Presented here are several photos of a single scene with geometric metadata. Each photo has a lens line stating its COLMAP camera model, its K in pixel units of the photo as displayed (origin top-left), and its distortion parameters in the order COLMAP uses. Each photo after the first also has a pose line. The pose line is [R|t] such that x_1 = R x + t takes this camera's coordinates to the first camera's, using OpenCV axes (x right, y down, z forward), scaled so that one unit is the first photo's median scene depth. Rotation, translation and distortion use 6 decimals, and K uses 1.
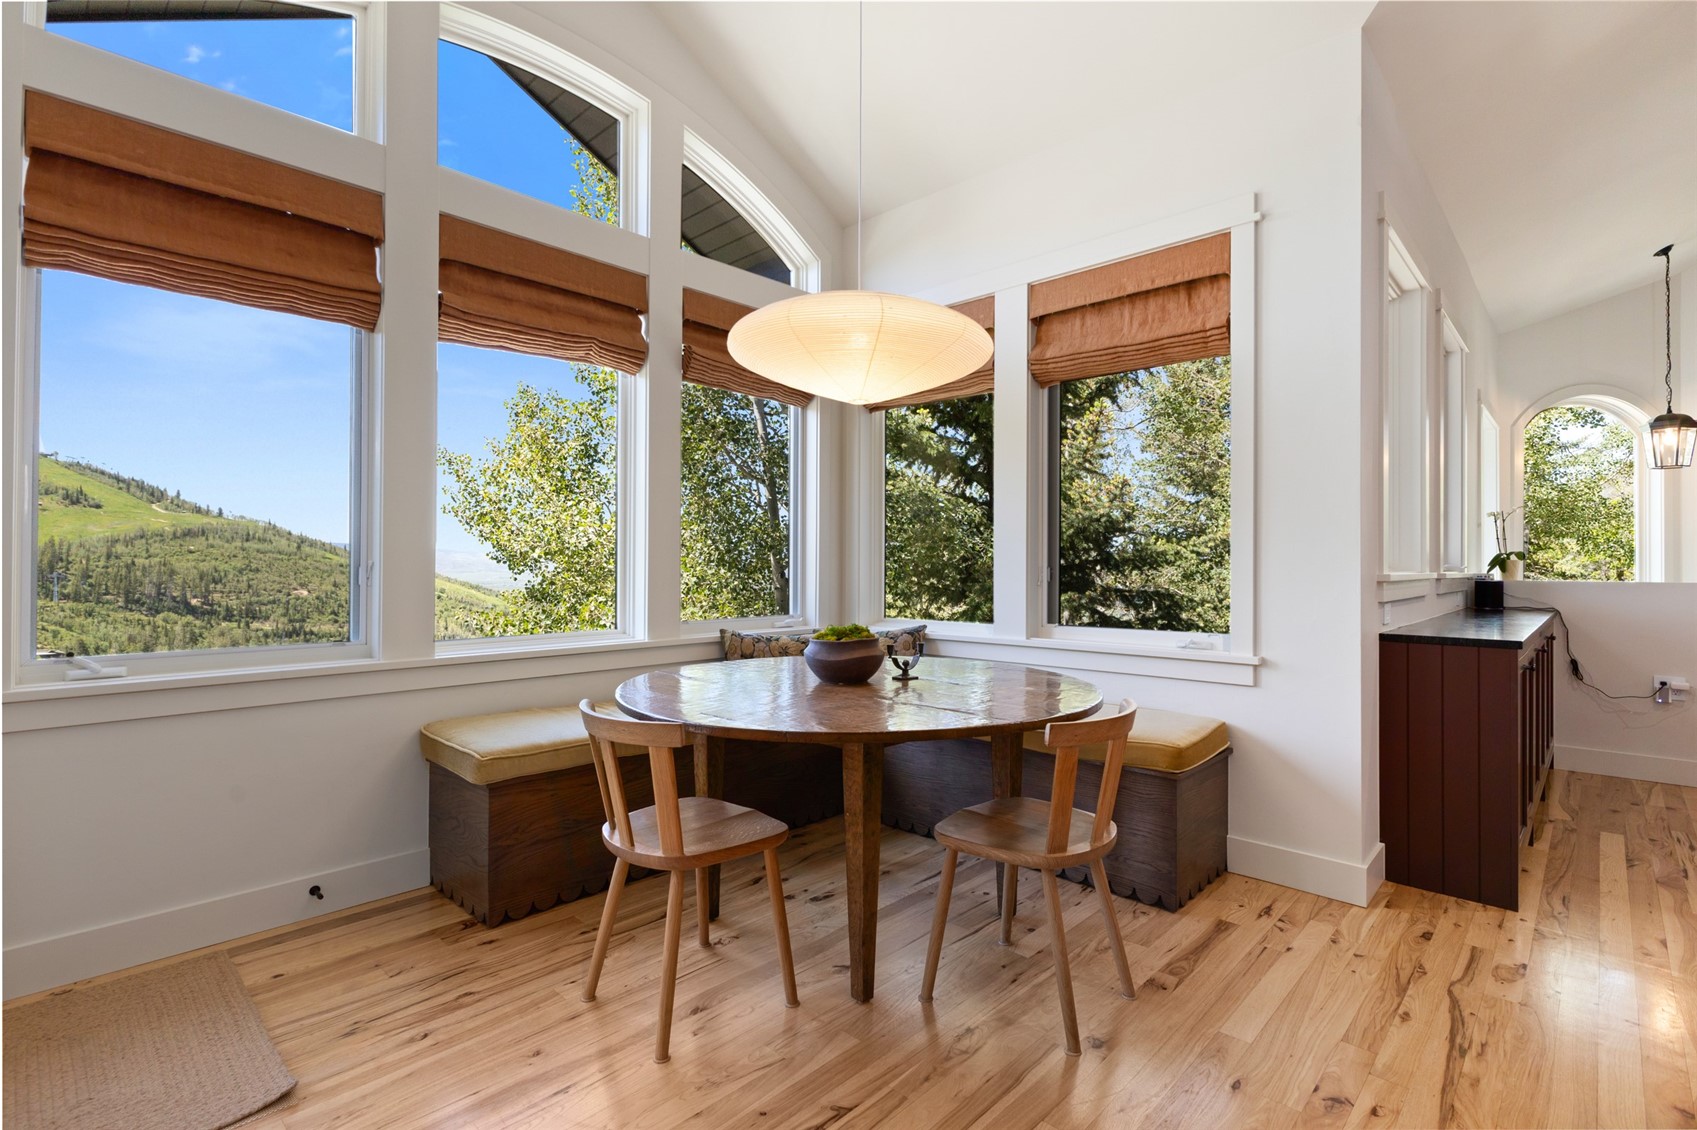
lens RADIAL K [[798.7, 0, 848.5], [0, 798.7, 565.0], [0, 0, 1]] dist [-0.000284, 0.000022]
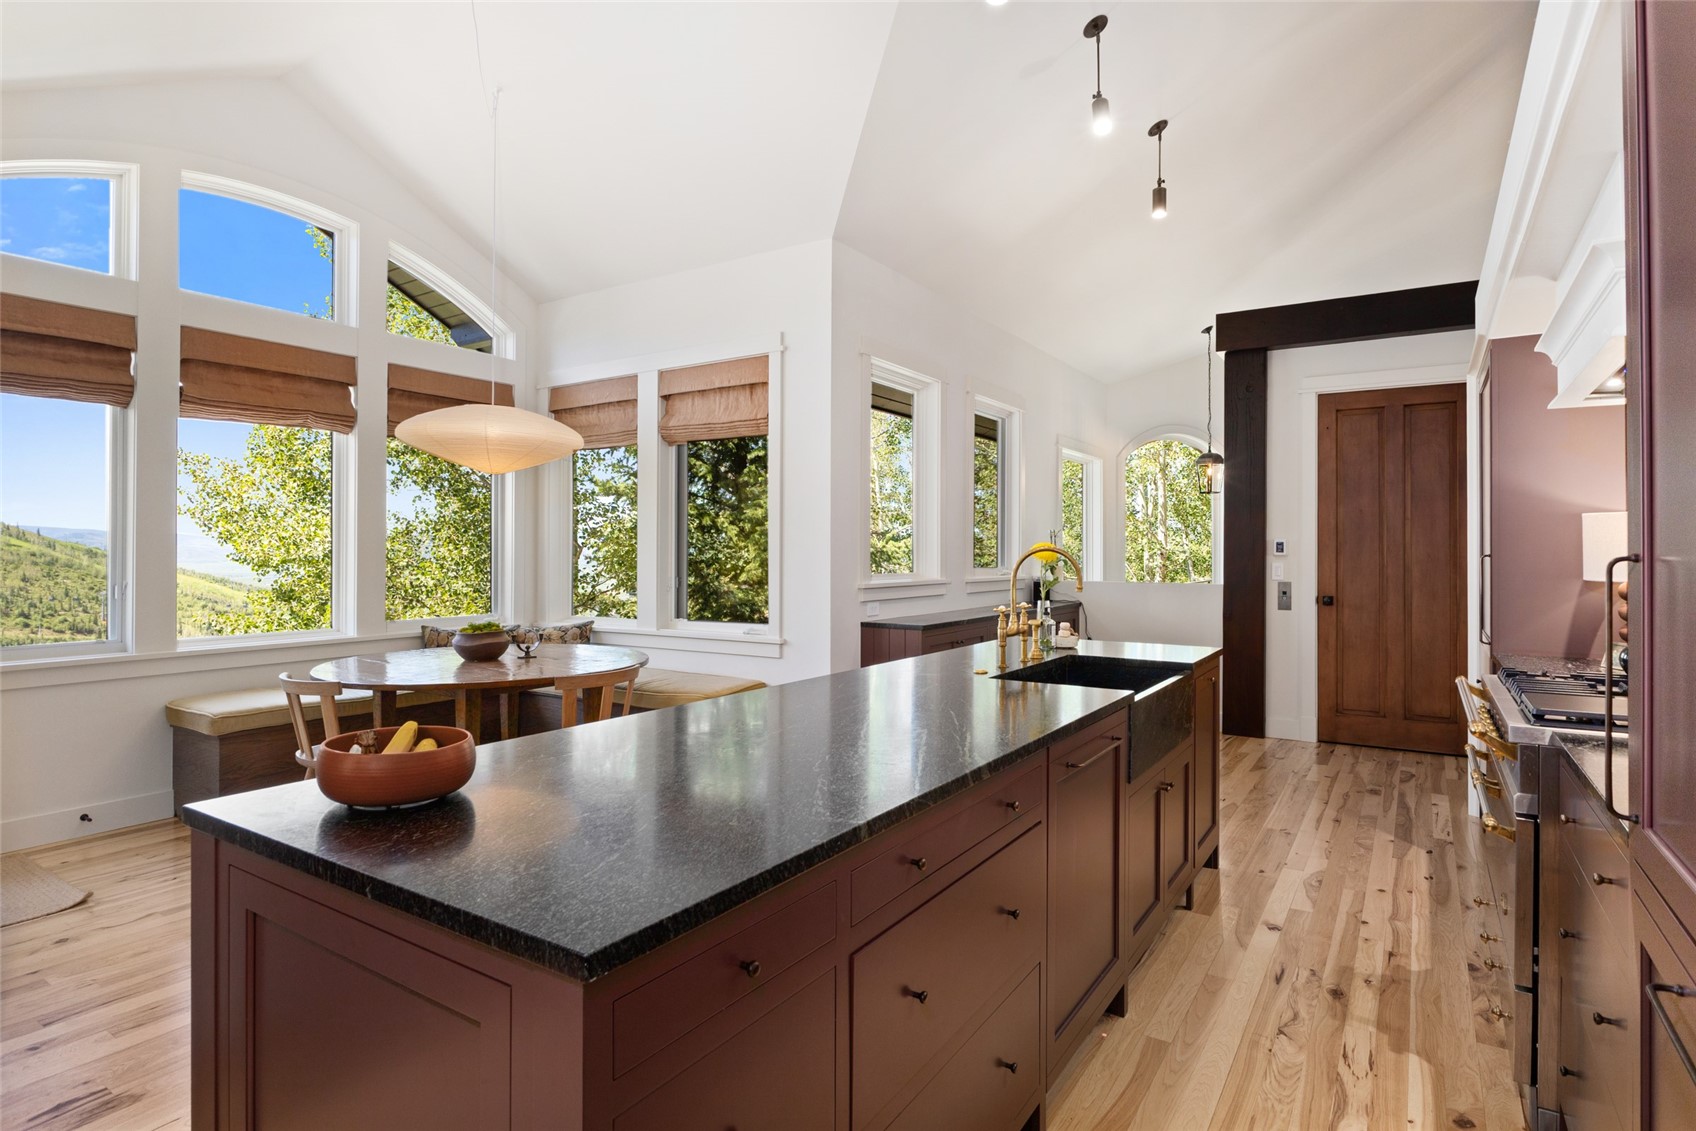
lens RADIAL K [[885.3, 0, 853.7], [0, 885.3, 549.5], [0, 0, 1]] dist [-0.013151, -0.000972]
pose [[0.982419, -0.002463, 0.186673, 0.316600], [0.002908, 0.999994, -0.002111, -0.047824], [-0.186666, 0.002617, 0.982420, -0.644982]]
